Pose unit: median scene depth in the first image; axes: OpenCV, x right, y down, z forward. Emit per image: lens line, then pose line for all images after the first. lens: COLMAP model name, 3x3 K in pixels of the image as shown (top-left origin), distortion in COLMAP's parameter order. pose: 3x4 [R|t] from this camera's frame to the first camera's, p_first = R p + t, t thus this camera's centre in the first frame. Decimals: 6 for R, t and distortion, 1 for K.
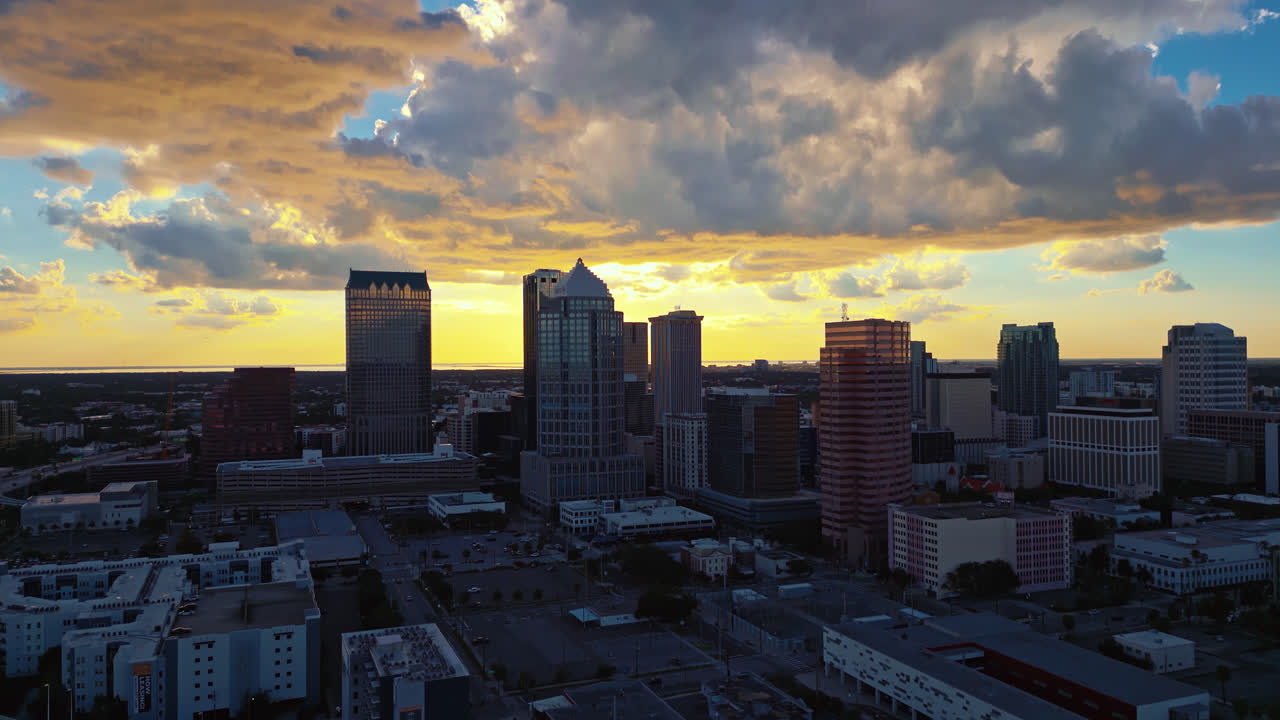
lens RADIAL K [[955.5, 0, 640.0], [0, 955.5, 360.0], [0, 0, 1]] dist [0.086796, -0.096960]
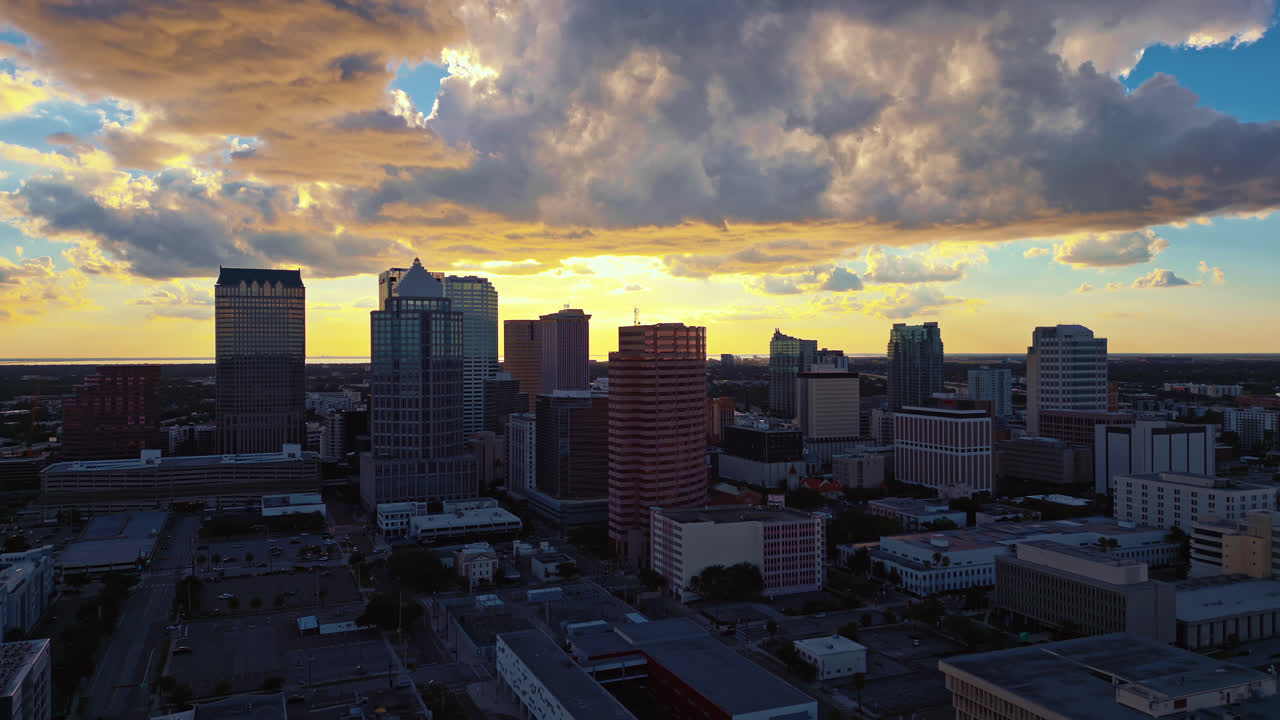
lens RADIAL K [[948.9, 0, 641.2], [0, 948.9, 353.9], [0, 0, 1]] dist [0.078982, -0.086244]
pose [[0.999840, 0.003544, 0.017530, 0.175858], [-0.003558, 0.999993, 0.000757, -0.009619], [-0.017527, -0.000820, 0.999846, 0.001458]]
